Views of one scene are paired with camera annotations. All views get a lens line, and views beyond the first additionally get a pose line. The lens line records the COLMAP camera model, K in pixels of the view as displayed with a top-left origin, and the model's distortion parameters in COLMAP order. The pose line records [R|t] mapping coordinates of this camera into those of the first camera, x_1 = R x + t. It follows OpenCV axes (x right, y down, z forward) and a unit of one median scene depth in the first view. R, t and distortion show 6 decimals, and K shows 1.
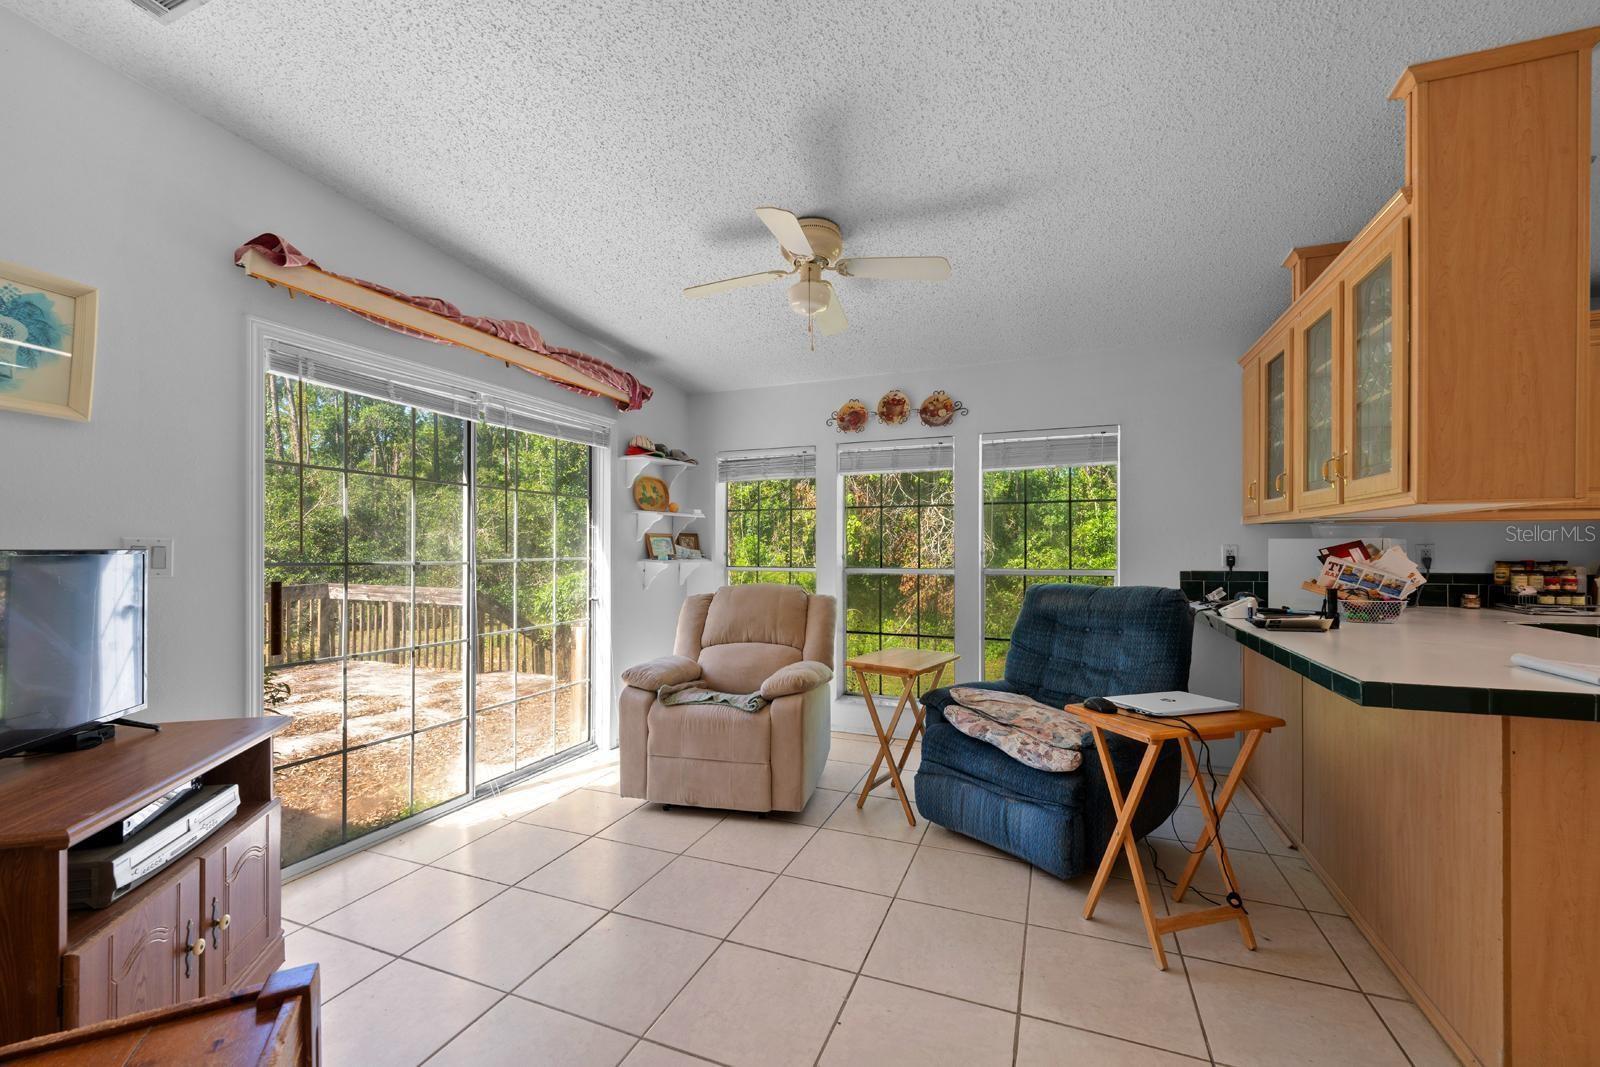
lens RADIAL K [[651.6, 0, 793.1], [0, 651.6, 545.5], [0, 0, 1]] dist [-0.001124, -0.000076]
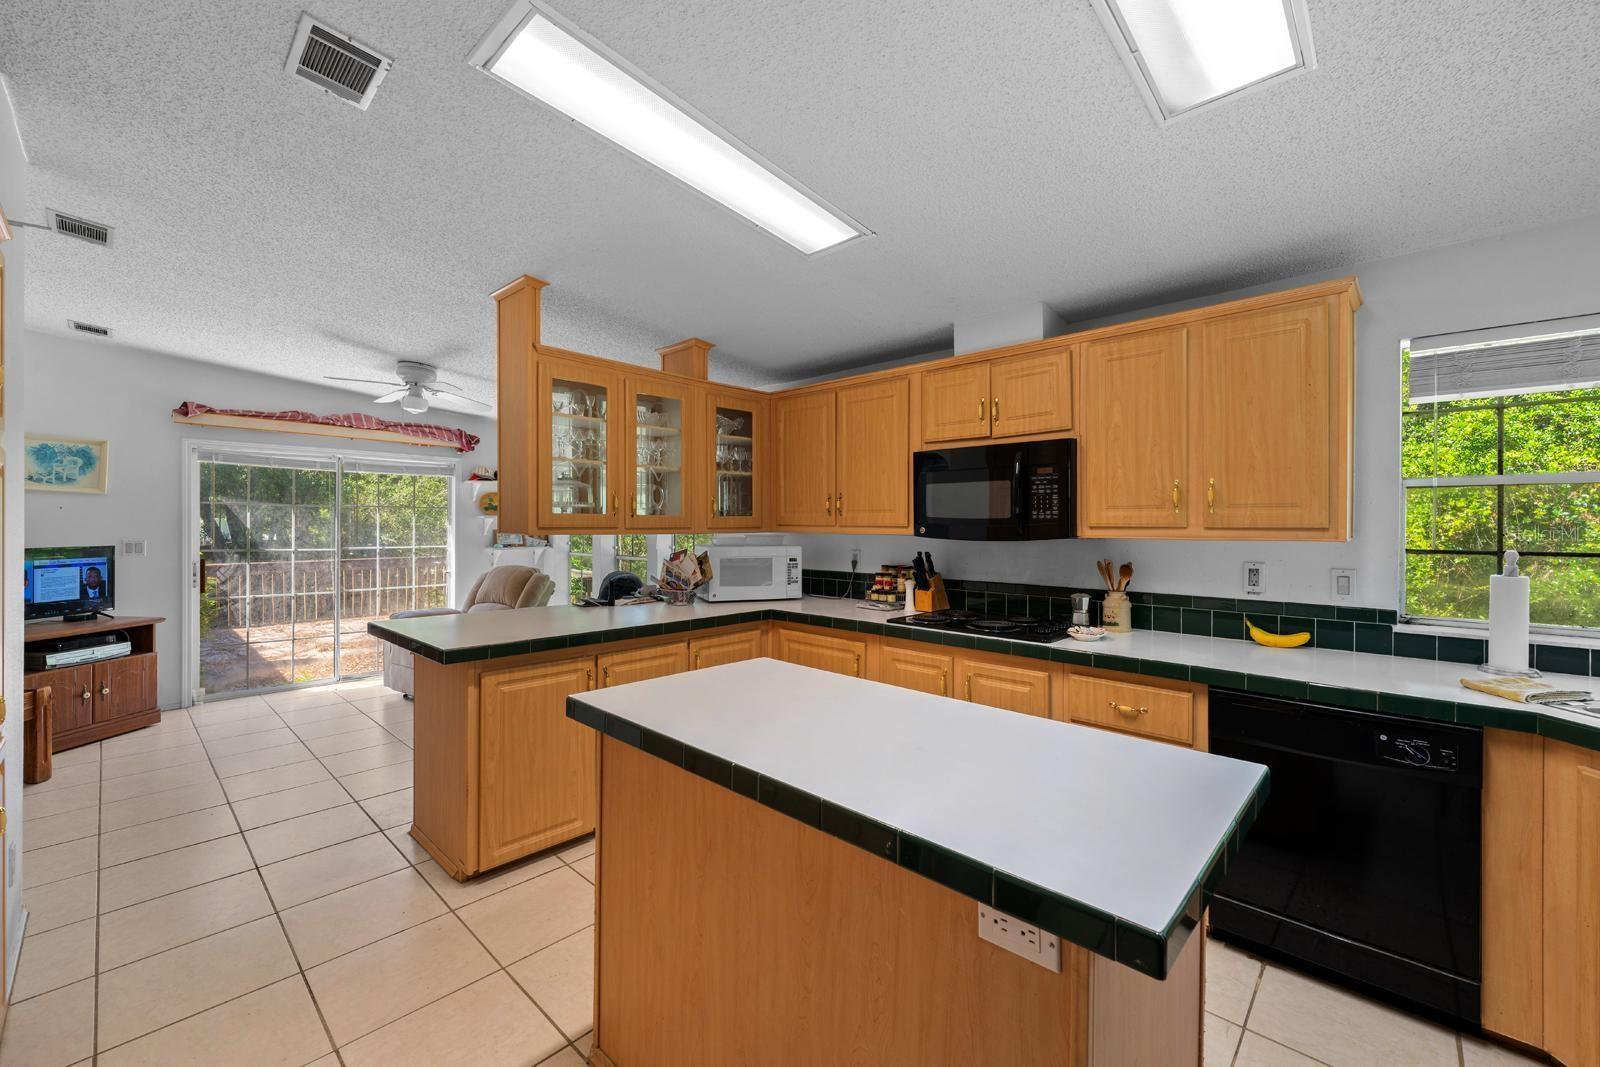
lens RADIAL K [[651.6, 0, 800.3], [0, 651.6, 527.8], [0, 0, 1]] dist [-0.001124, -0.000076]
pose [[0.933070, 0.007970, -0.359607, 1.628217], [-0.005480, 0.999953, 0.007943, -0.066540], [0.359653, -0.005440, 0.933070, -0.263309]]
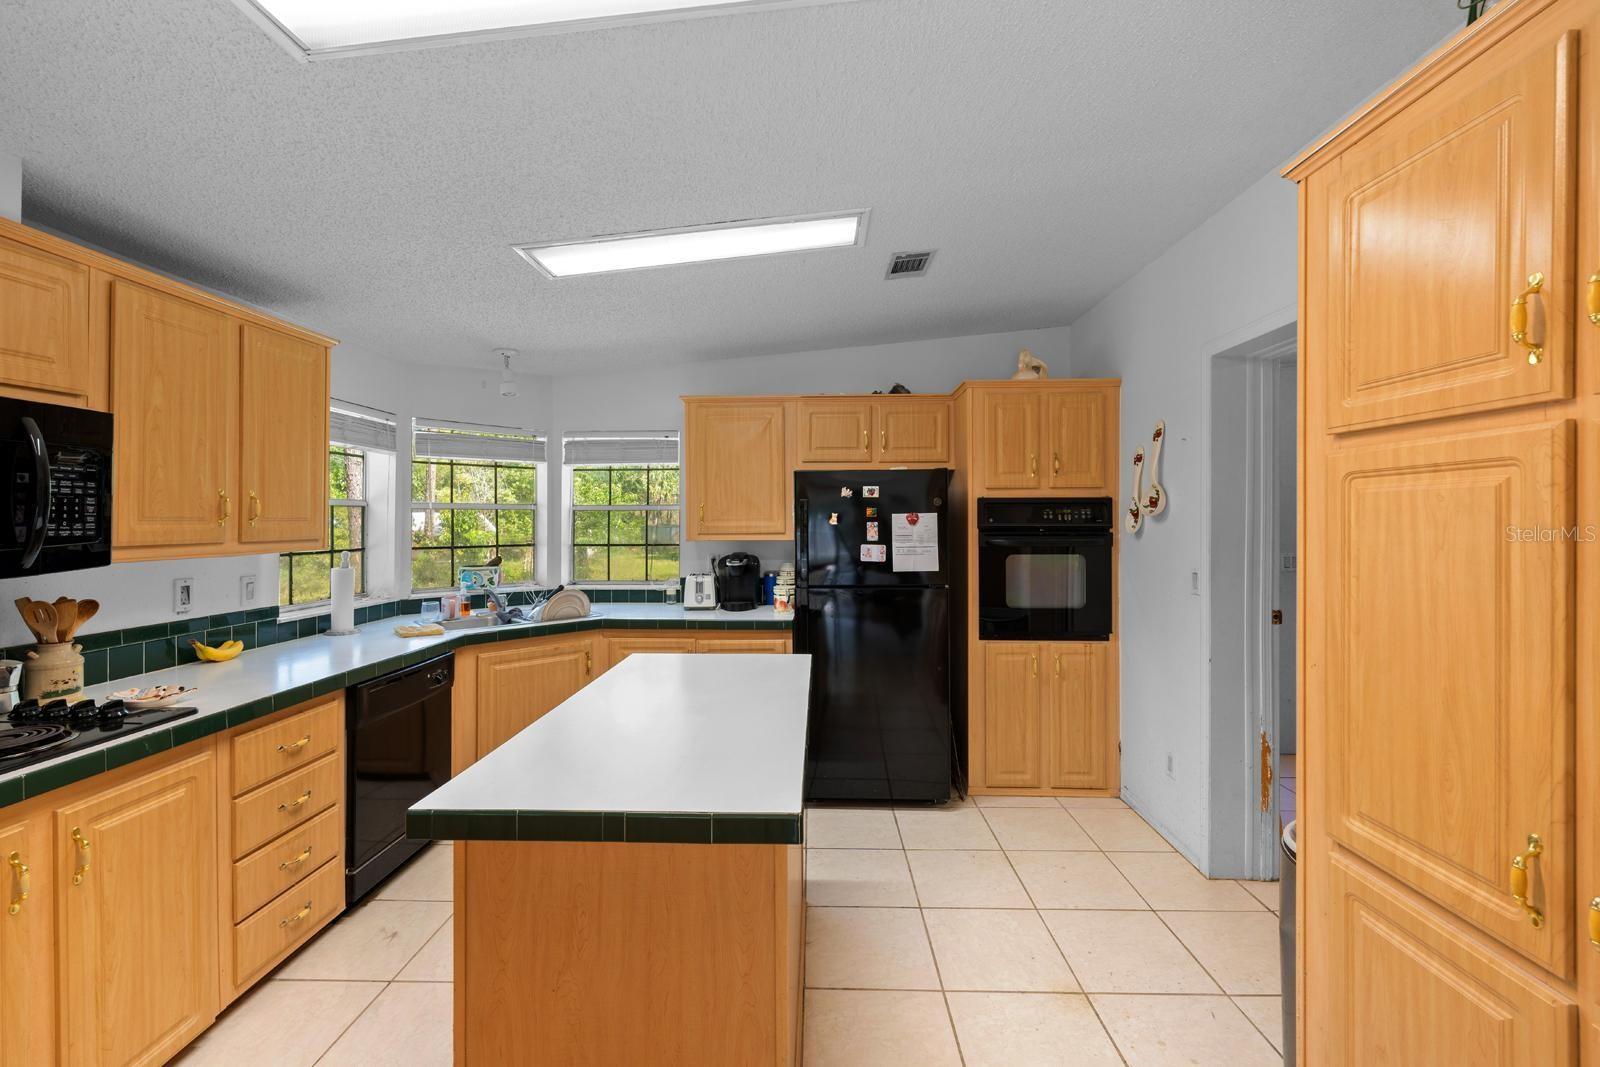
lens RADIAL K [[651.6, 0, 797.0], [0, 651.6, 522.0], [0, 0, 1]] dist [-0.001124, -0.000076]
pose [[-0.355141, 0.000736, 0.934812, 0.763472], [0.001457, 0.999999, -0.000234, -0.088117], [-0.934812, 0.001278, -0.355142, 0.426079]]
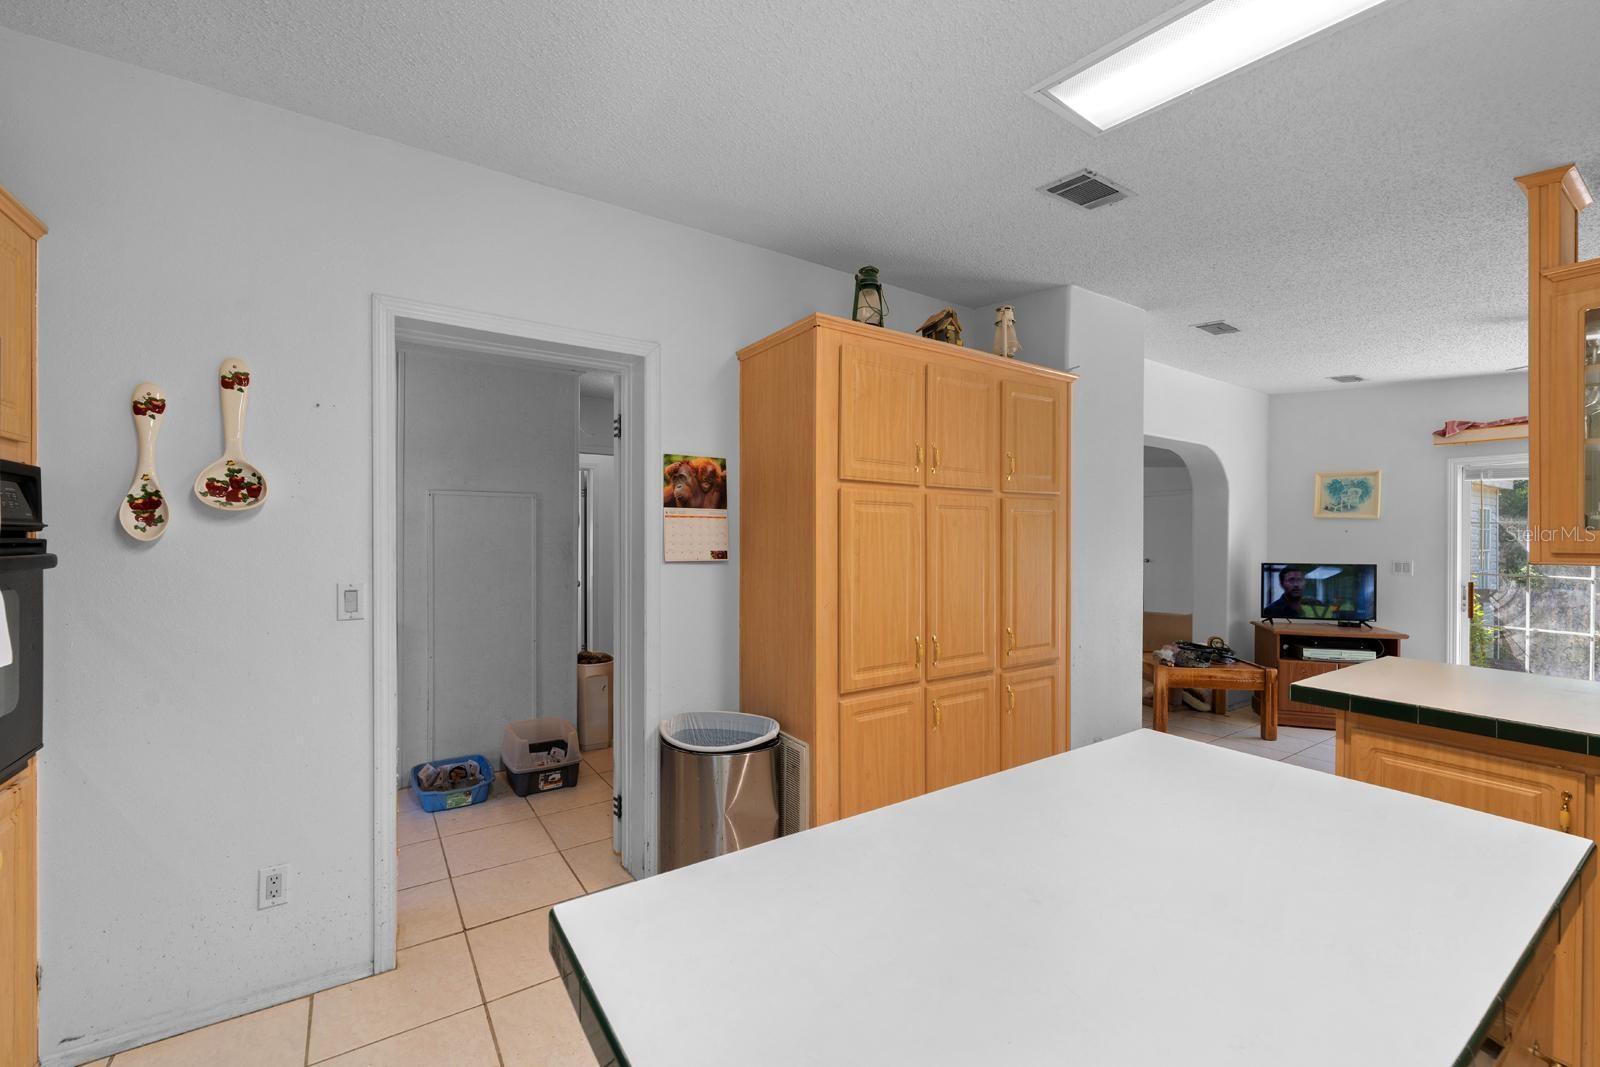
lens RADIAL K [[651.6, 0, 796.0], [0, 651.6, 537.9], [0, 0, 1]] dist [-0.001124, -0.000076]
pose [[-0.555490, -0.000940, -0.831523, 1.871039], [-0.002804, 0.999996, 0.000742, -0.070765], [0.831518, 0.002744, -0.555490, 0.333842]]
